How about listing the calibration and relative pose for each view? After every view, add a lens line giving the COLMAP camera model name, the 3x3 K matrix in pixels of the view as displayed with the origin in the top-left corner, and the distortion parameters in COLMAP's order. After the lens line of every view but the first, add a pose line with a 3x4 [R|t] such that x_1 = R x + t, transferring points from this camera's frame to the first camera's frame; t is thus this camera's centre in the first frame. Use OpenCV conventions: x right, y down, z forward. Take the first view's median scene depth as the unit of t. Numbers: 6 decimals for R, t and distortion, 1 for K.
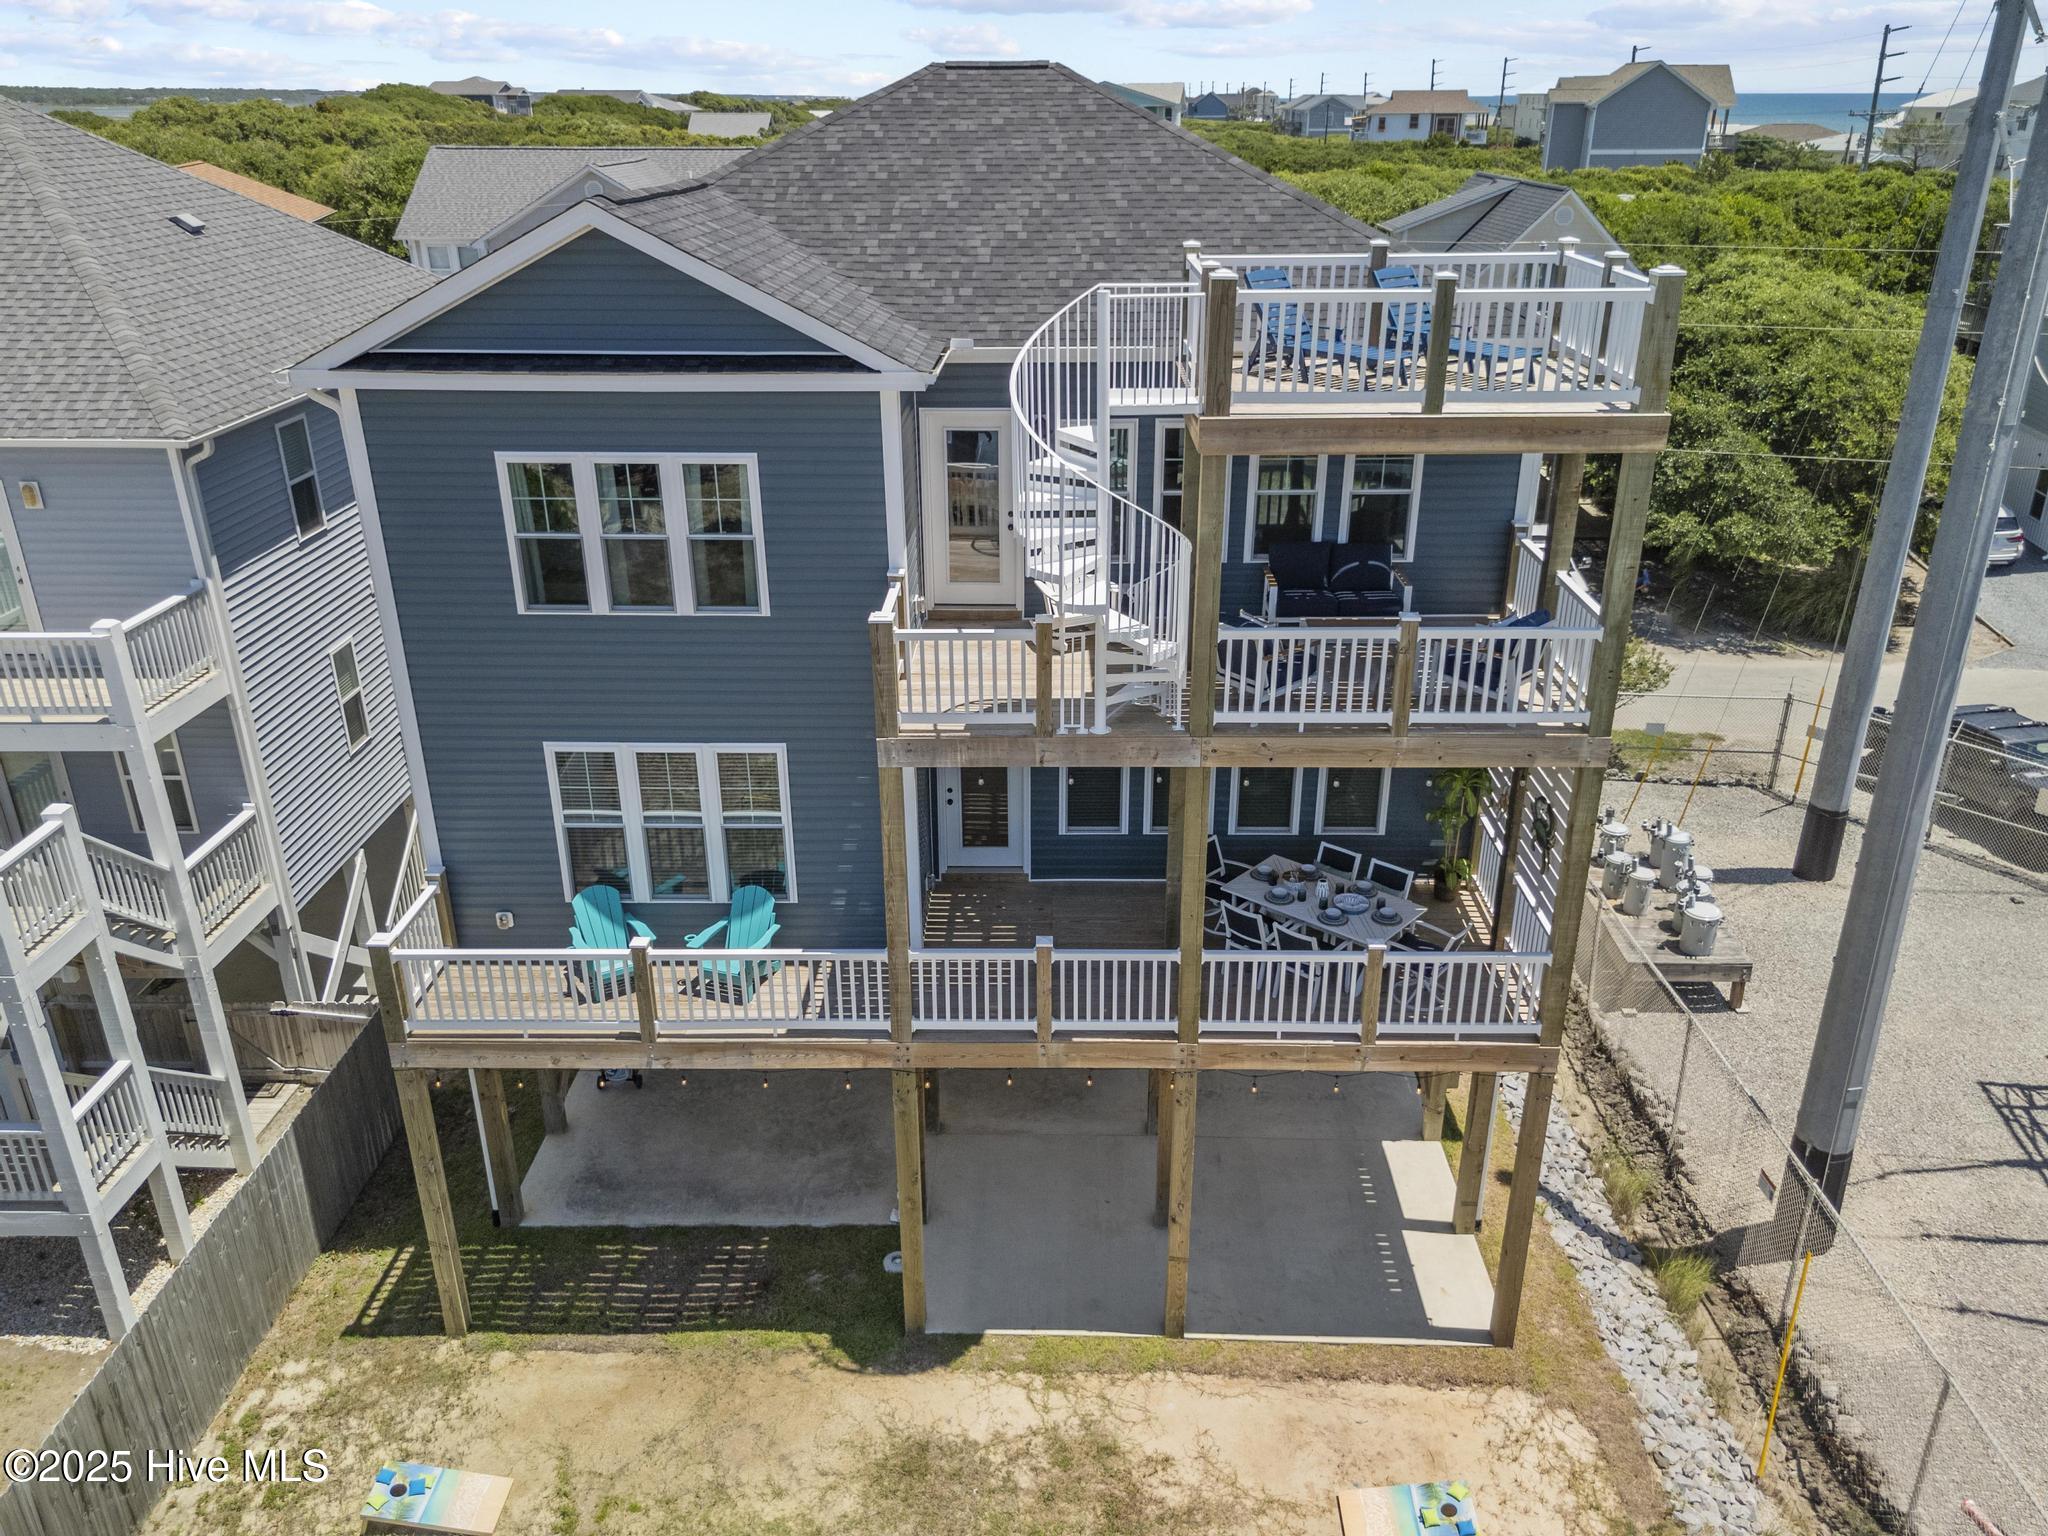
lens RADIAL K [[1513.9, 0, 1035.6], [0, 1513.9, 775.4], [0, 0, 1]] dist [0.067597, -0.068248]
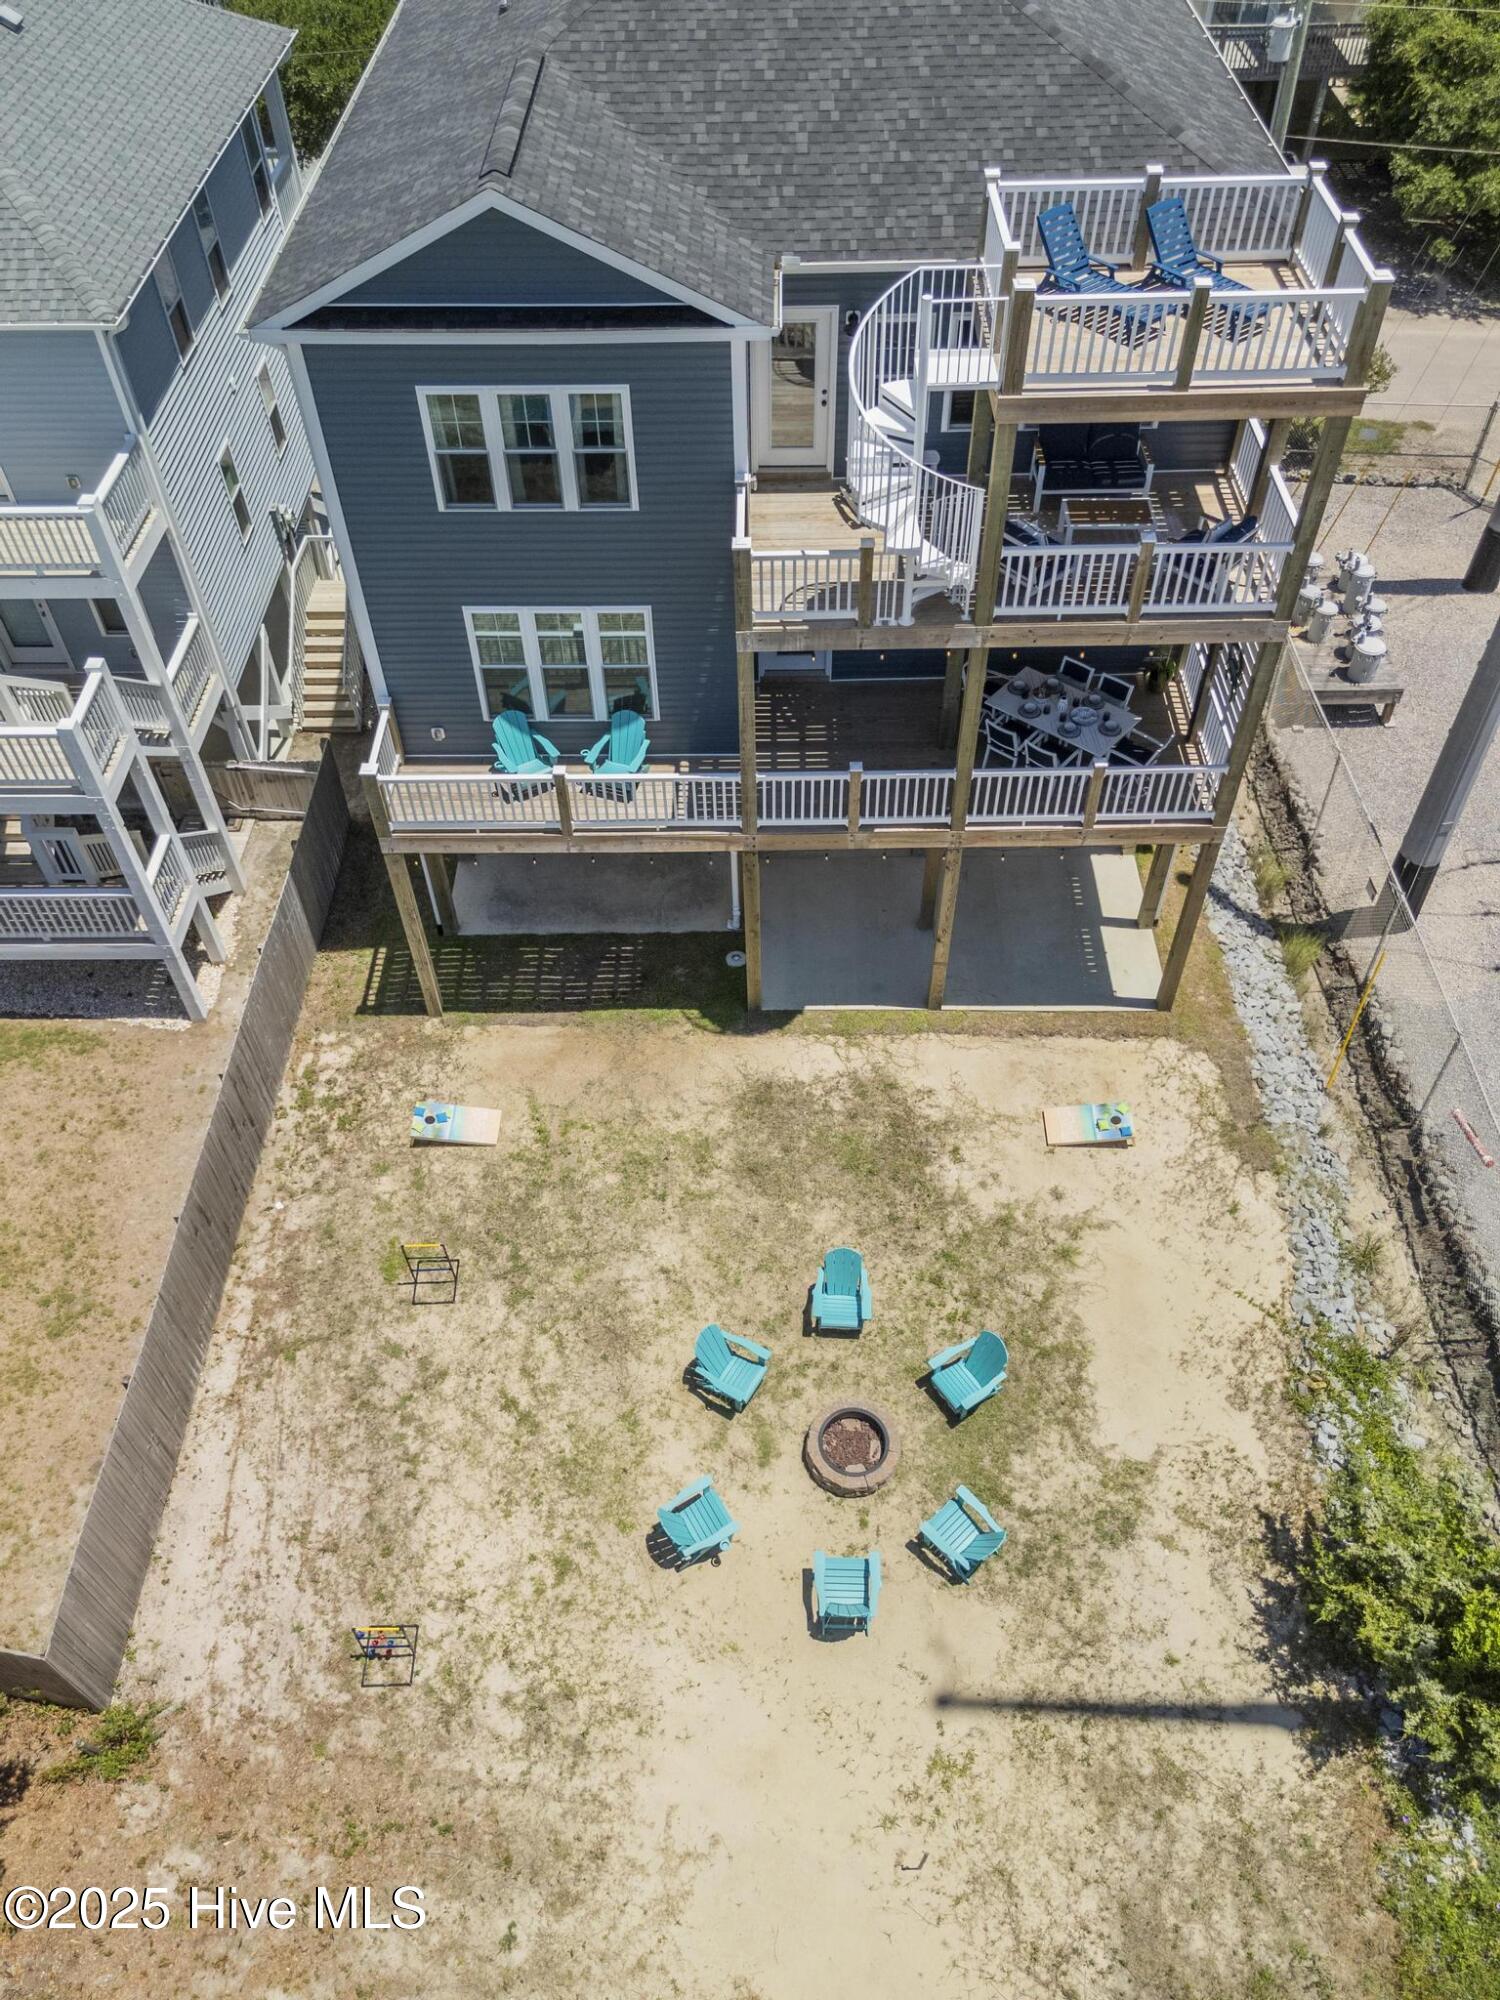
lens RADIAL K [[1478.4, 0, 755.4], [0, 1478.4, 988.2], [0, 0, 1]] dist [0.067597, -0.068248]
pose [[0.999831, -0.018340, 0.001471, -0.081821], [0.016056, 0.908791, 0.416944, -0.239333], [-0.008983, -0.416849, 0.908931, -0.261986]]
